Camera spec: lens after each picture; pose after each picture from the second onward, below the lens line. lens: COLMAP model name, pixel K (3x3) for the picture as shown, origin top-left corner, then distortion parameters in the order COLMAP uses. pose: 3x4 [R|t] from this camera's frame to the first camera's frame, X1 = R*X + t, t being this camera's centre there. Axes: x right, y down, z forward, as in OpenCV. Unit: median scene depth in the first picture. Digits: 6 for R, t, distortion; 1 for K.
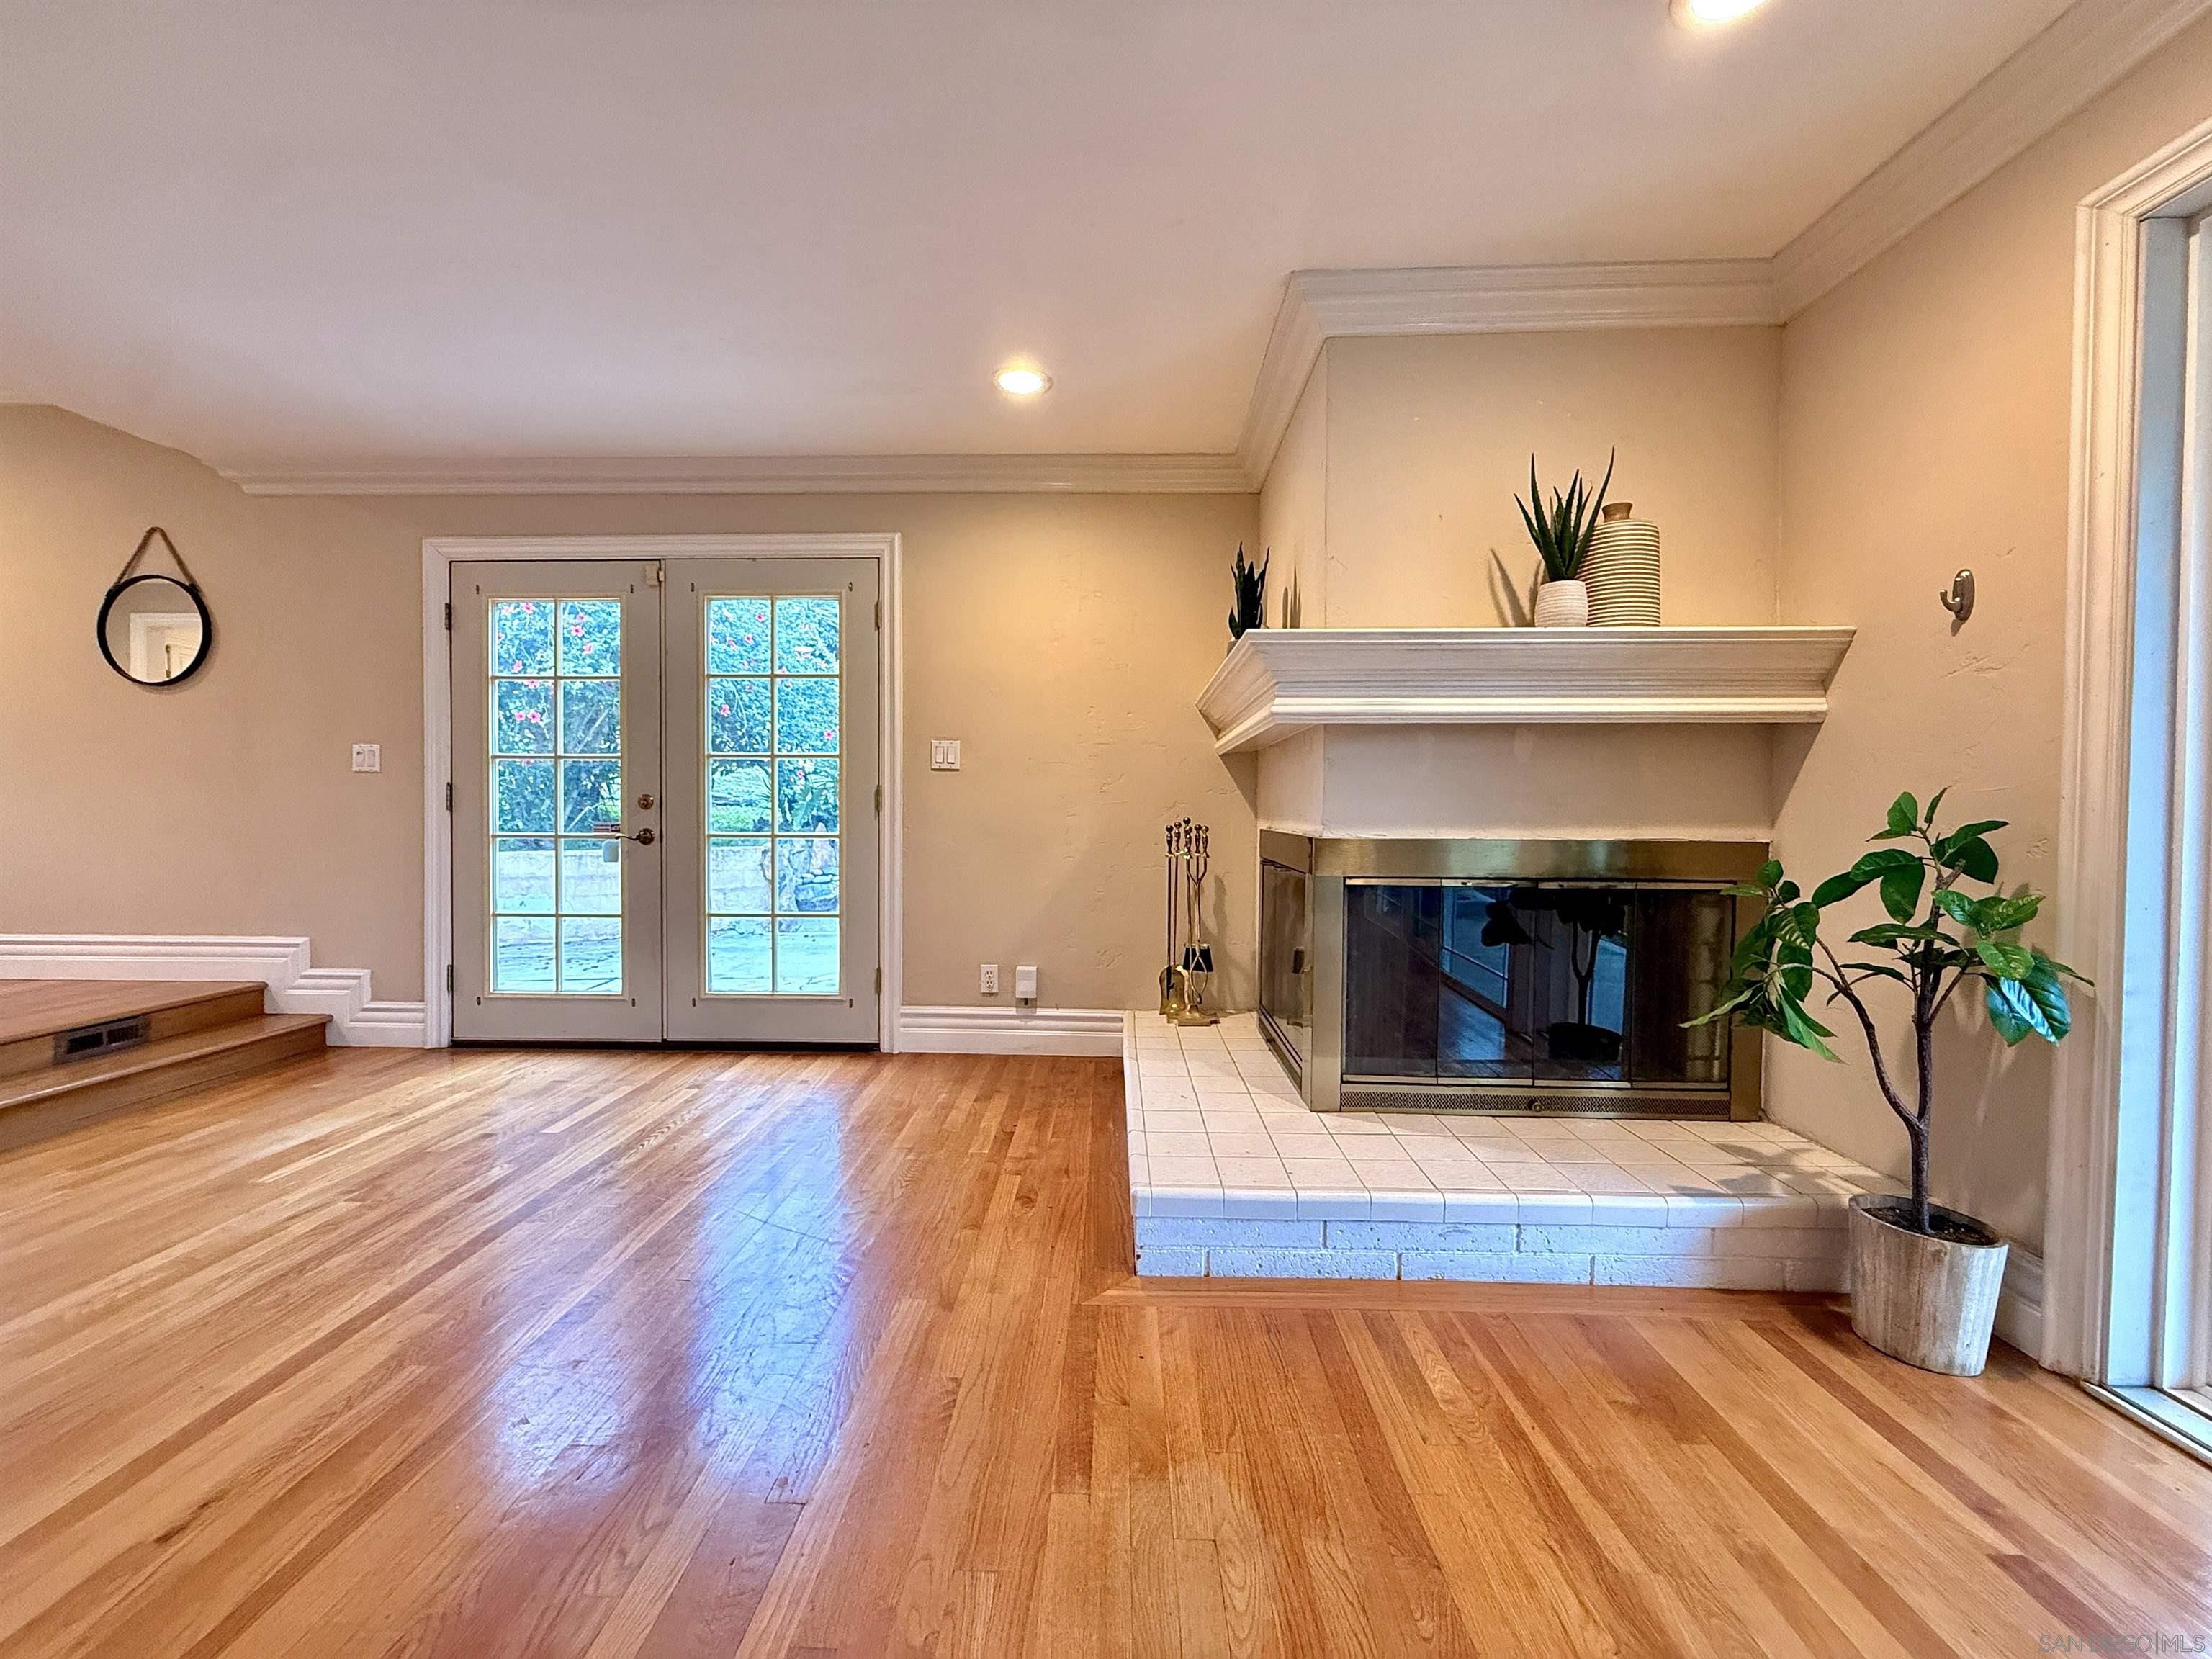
lens RADIAL K [[885.5, 0, 1100.5], [0, 885.5, 829.4], [0, 0, 1]] dist [0.000944, -0.000168]
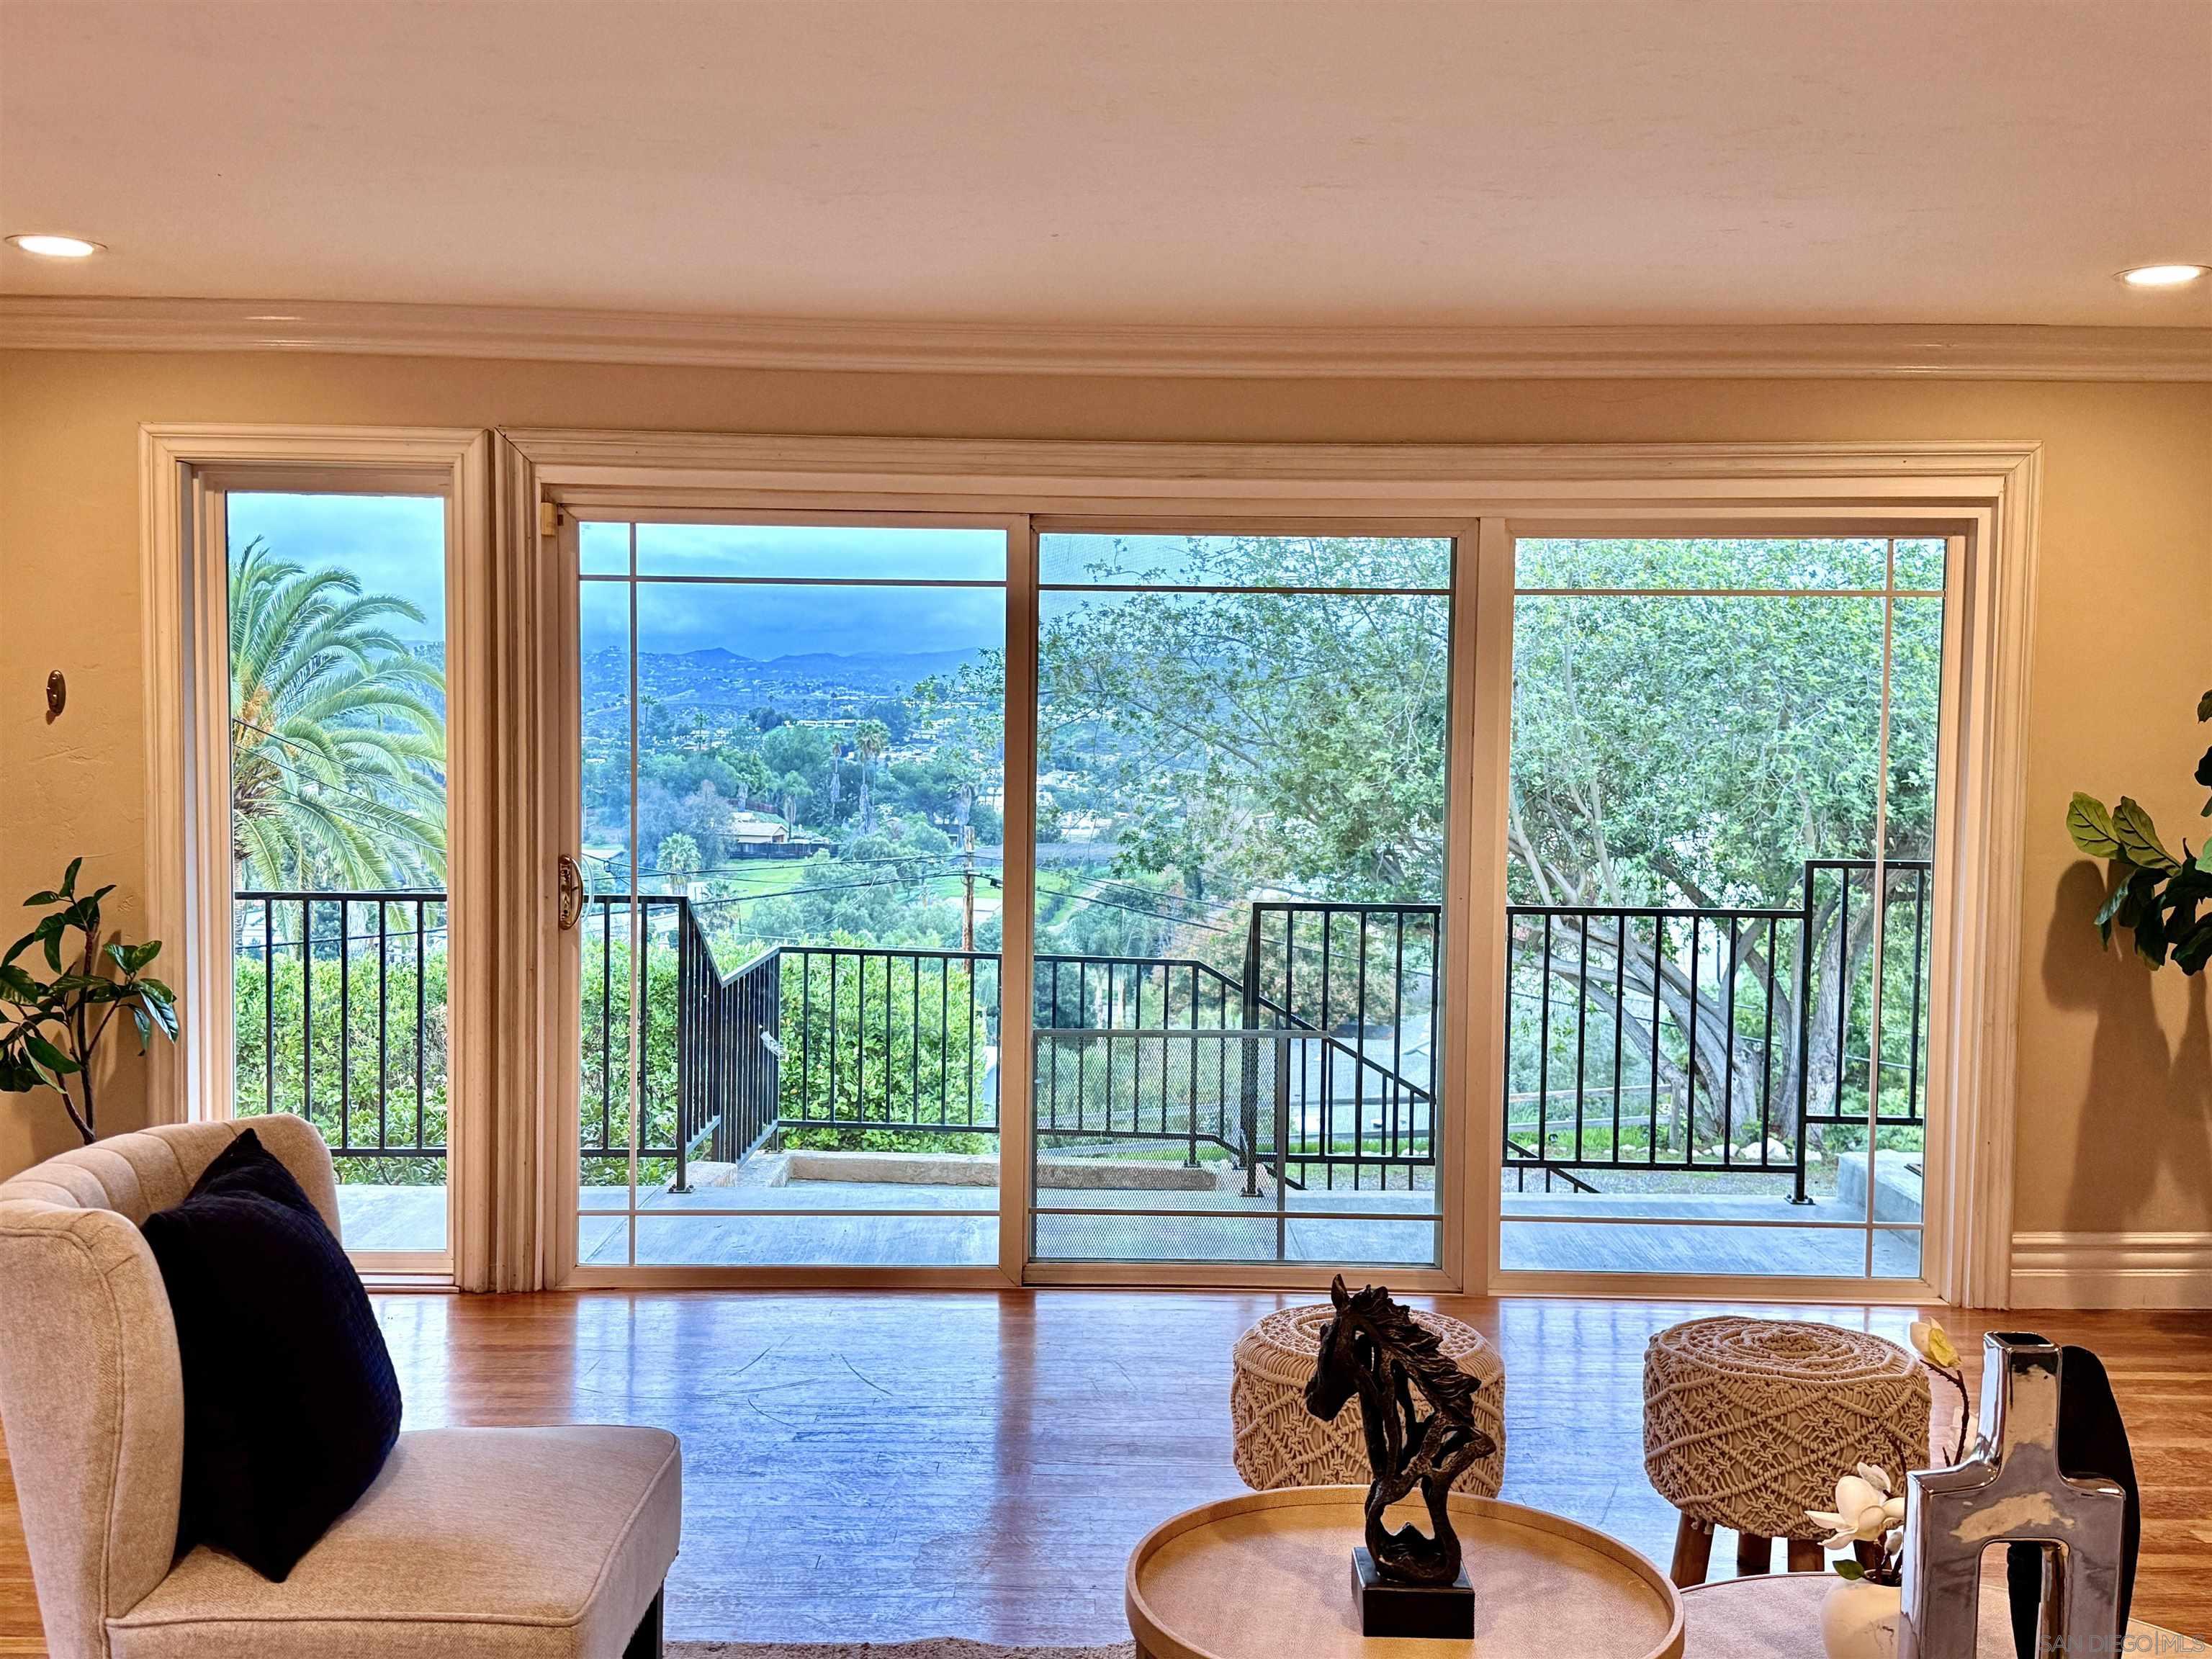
lens RADIAL K [[2153.4, 0, 1116.0], [0, 2153.4, 833.7], [0, 0, 1]] dist [0.236844, -0.577837]
pose [[-0.031519, -0.057110, 0.997870, -1.566881], [0.009169, 0.998308, 0.057425, -0.178479], [-0.999461, 0.010960, -0.030942, -0.250693]]
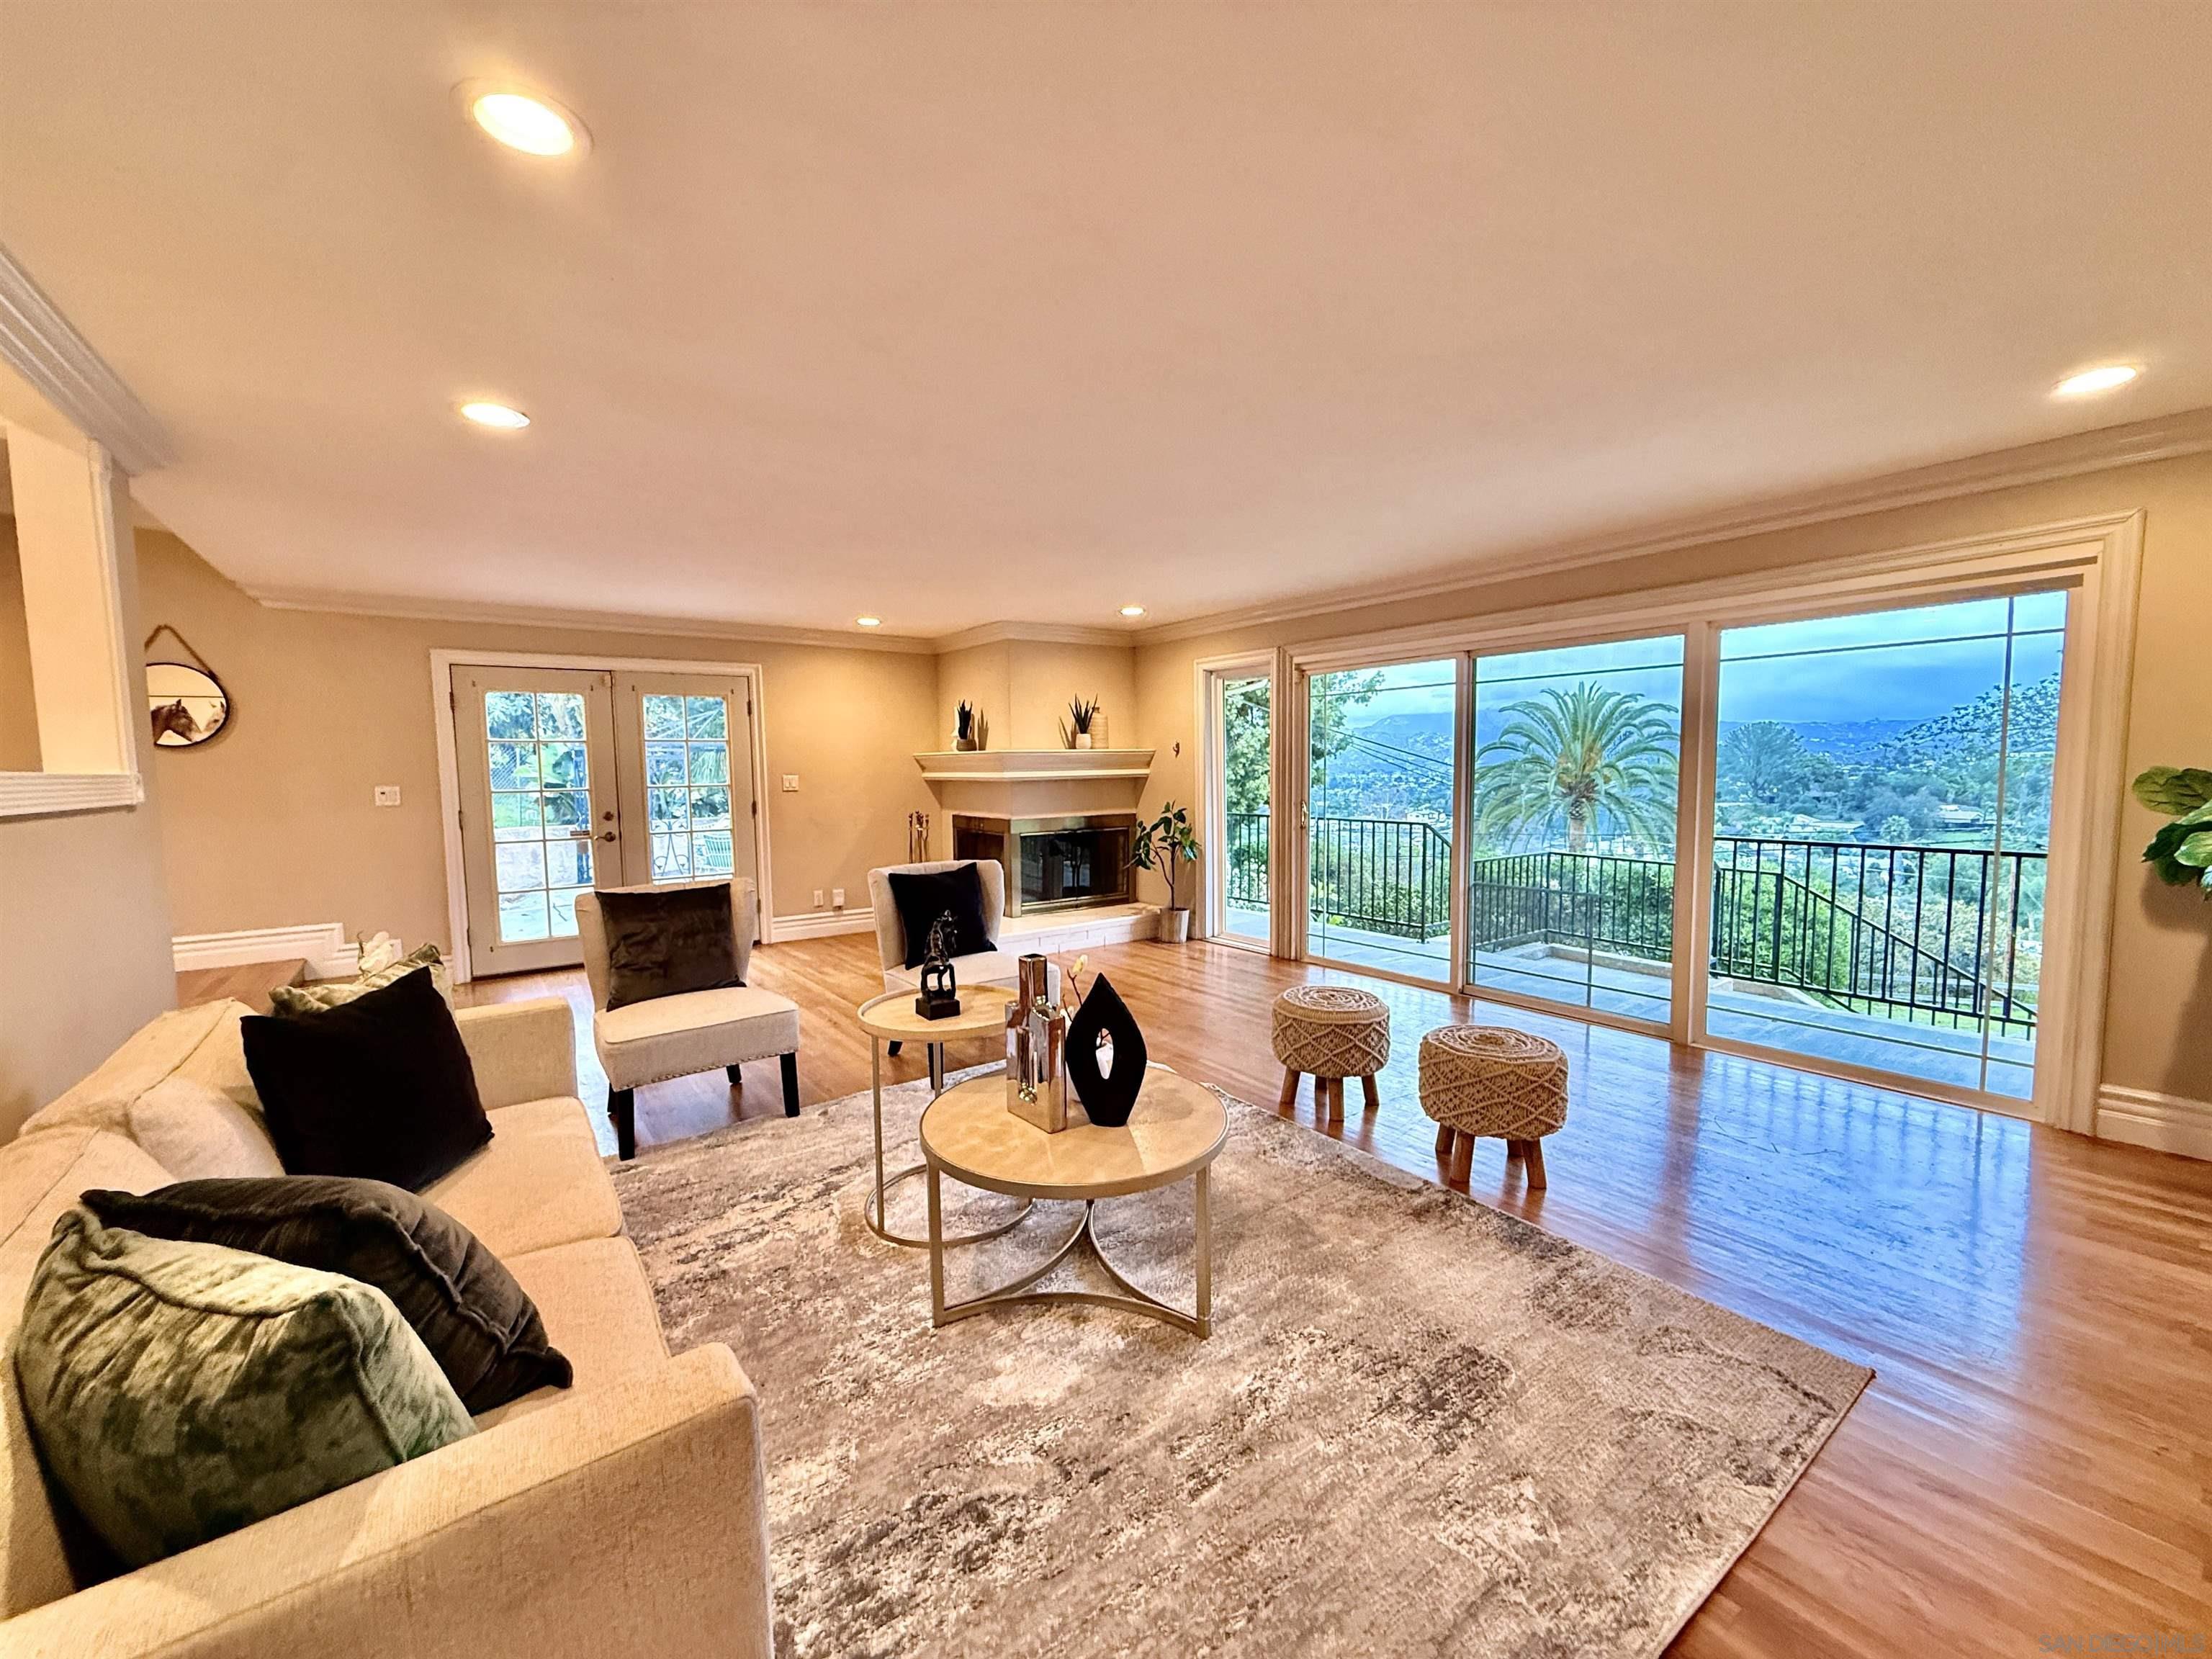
lens RADIAL K [[880.1, 0, 1099.5], [0, 880.1, 833.0], [0, 0, 1]] dist [0.000184, 0.000020]
pose [[0.790006, -0.064043, 0.609746, -1.236959], [0.032453, 0.997503, 0.062723, -0.114141], [-0.612240, -0.029763, 0.790112, -1.368918]]
